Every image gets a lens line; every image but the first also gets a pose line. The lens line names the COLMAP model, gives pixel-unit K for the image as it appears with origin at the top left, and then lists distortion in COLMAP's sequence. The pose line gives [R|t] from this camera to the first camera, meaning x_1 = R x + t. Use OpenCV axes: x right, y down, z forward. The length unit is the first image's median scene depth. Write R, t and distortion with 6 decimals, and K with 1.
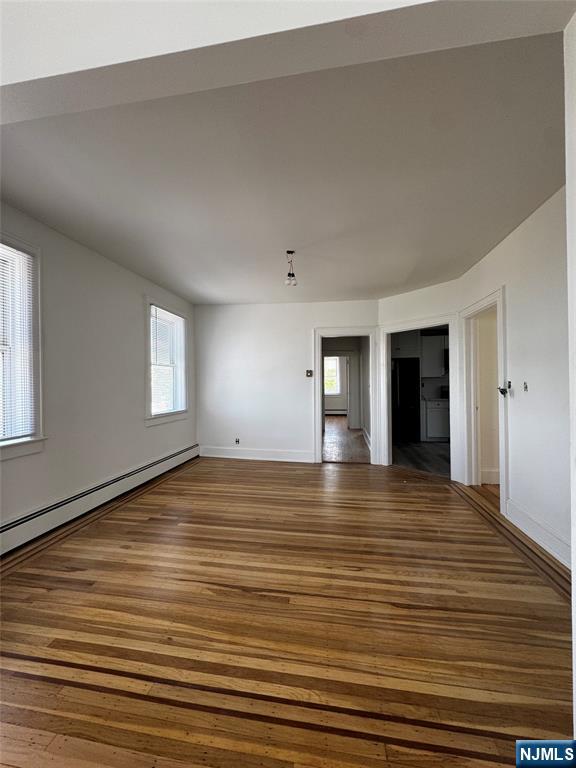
lens RADIAL K [[304.8, 0, 286.5], [0, 304.8, 385.6], [0, 0, 1]] dist [-0.004210, -0.000018]
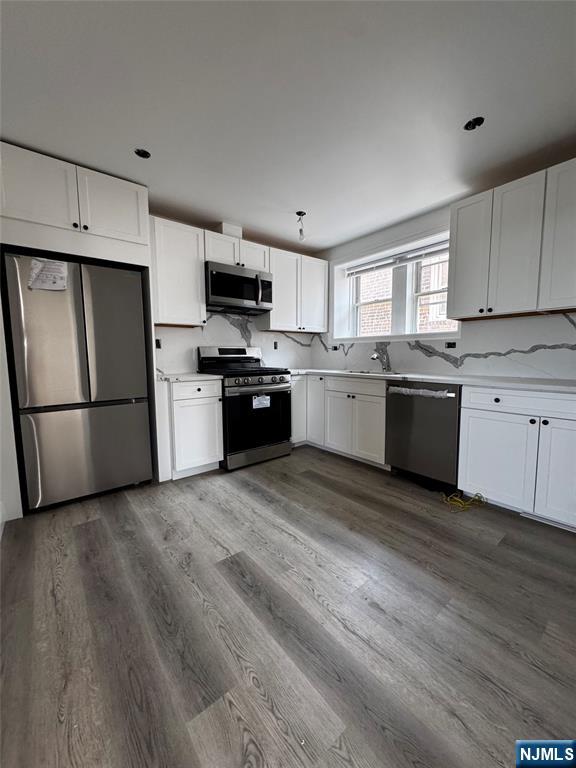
lens RADIAL K [[304.8, 0, 288.5], [0, 304.8, 383.3], [0, 0, 1]] dist [-0.004210, -0.000018]
pose [[0.672322, -0.064522, 0.737442, 0.310656], [-0.006495, 0.995642, 0.093034, 0.017285], [-0.740230, -0.067338, 0.668973, 0.712697]]
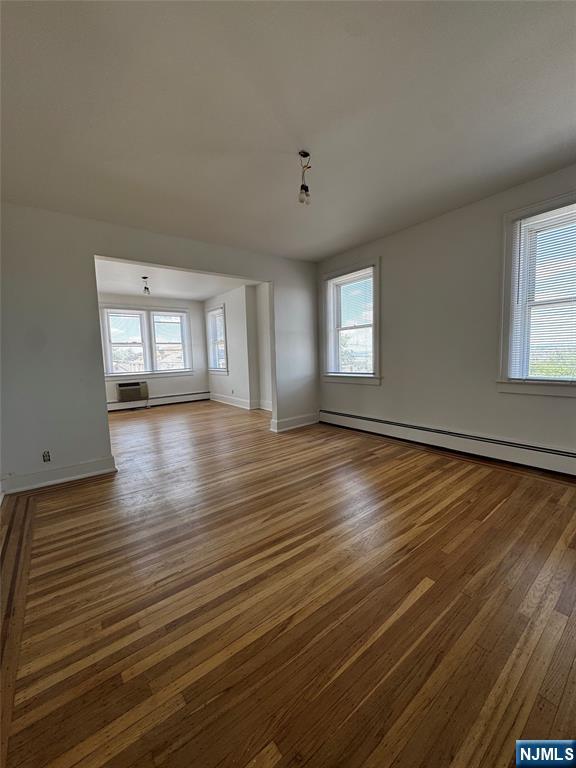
lens RADIAL K [[304.8, 0, 284.8], [0, 304.8, 382.3], [0, 0, 1]] dist [-0.004210, -0.000018]
pose [[-0.687389, 0.095952, -0.719924, 0.635208], [0.039427, 0.994703, 0.094931, 0.023055], [0.725219, 0.036870, -0.687531, 1.545130]]
